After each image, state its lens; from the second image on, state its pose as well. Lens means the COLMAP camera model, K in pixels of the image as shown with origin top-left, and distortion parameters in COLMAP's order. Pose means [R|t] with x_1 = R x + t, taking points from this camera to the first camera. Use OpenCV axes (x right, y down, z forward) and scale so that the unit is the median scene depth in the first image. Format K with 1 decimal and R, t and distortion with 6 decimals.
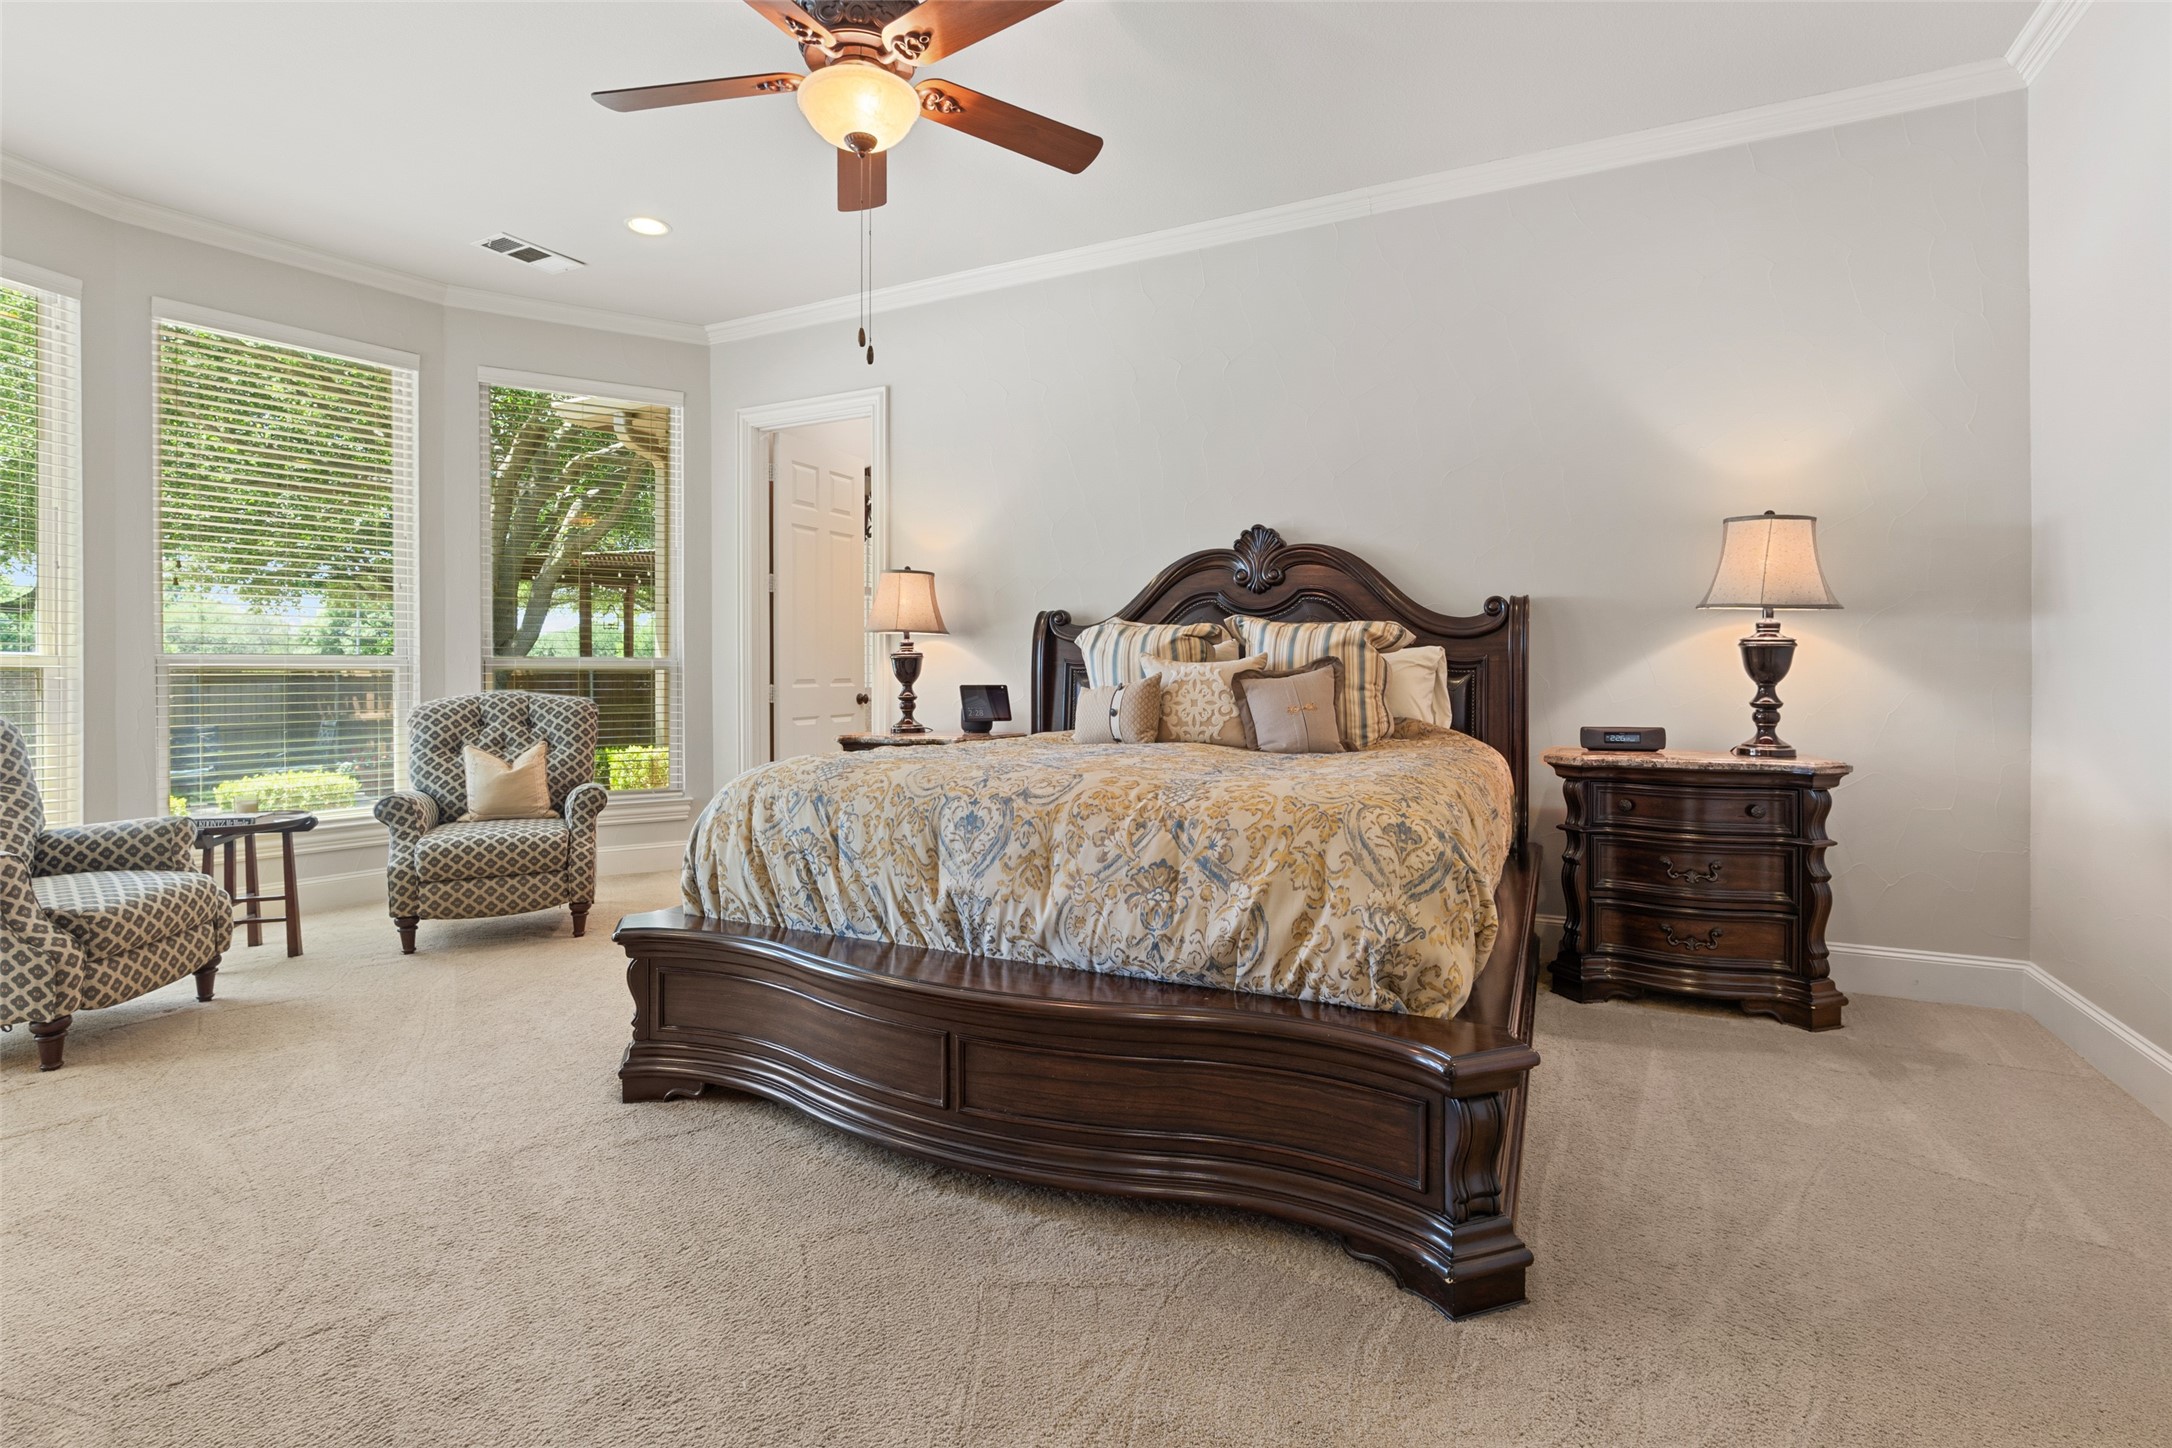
lens RADIAL K [[1018.6, 0, 1086.0], [0, 1018.6, 713.2], [0, 0, 1]] dist [-0.006149, 0.000674]
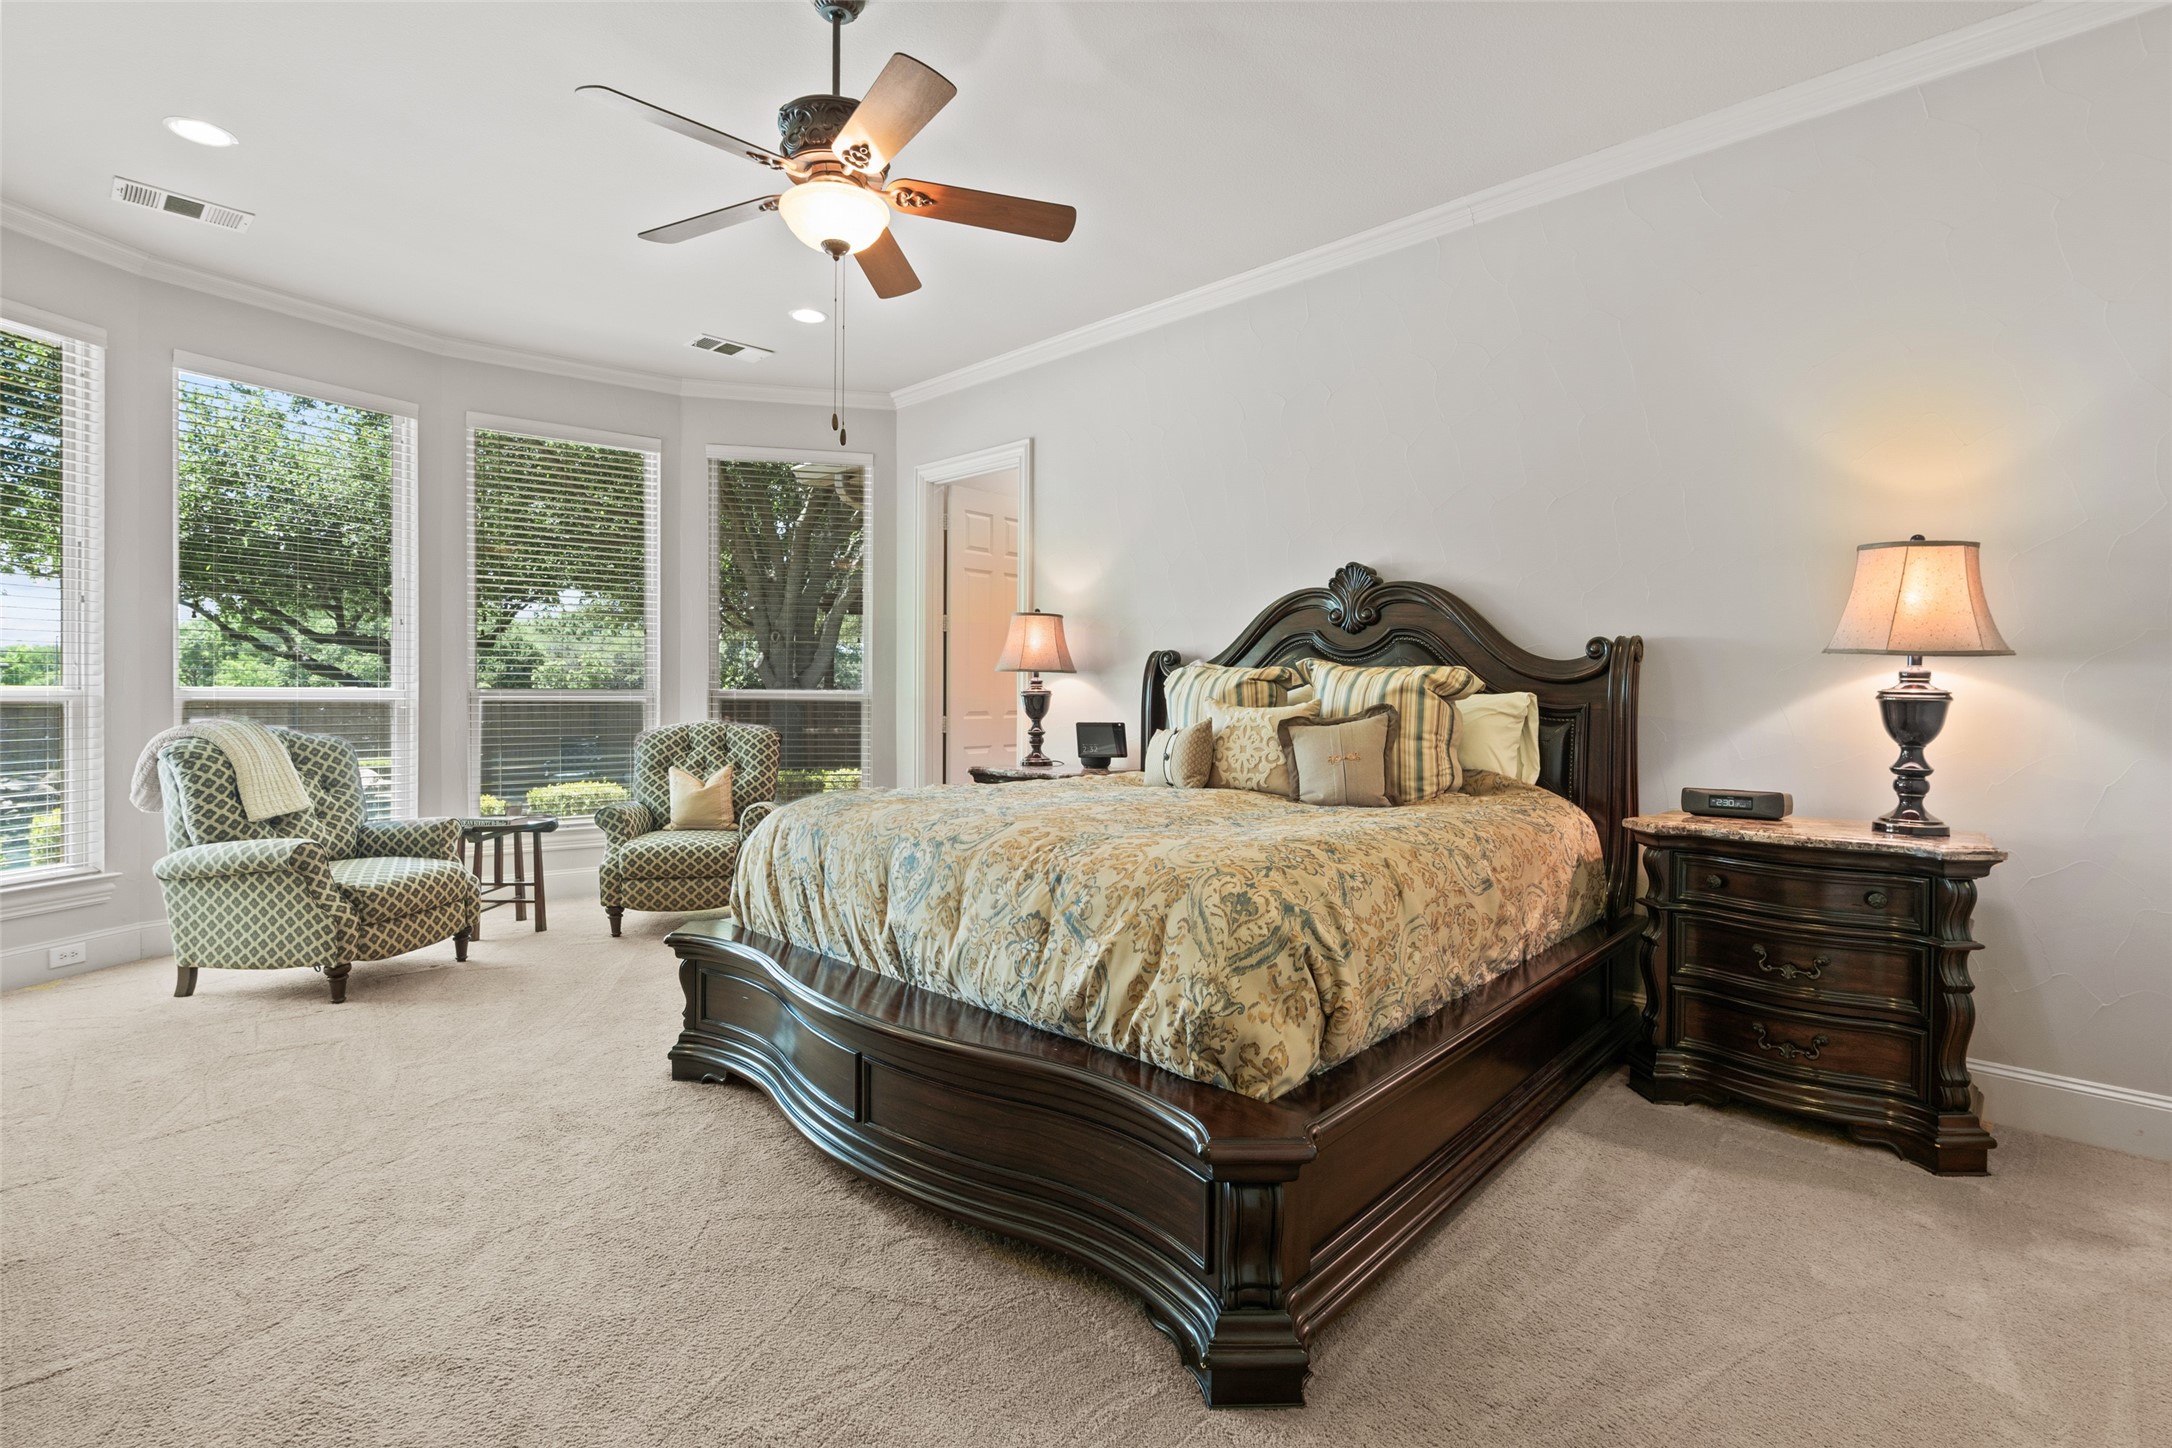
lens RADIAL K [[1018.6, 0, 1121.3], [0, 1018.6, 736.3], [0, 0, 1]] dist [-0.006149, 0.000674]
pose [[0.952766, 0.022533, -0.302868, 0.315557], [-0.020867, 0.999744, 0.008735, -0.030863], [0.302987, -0.002002, 0.952992, 0.023490]]
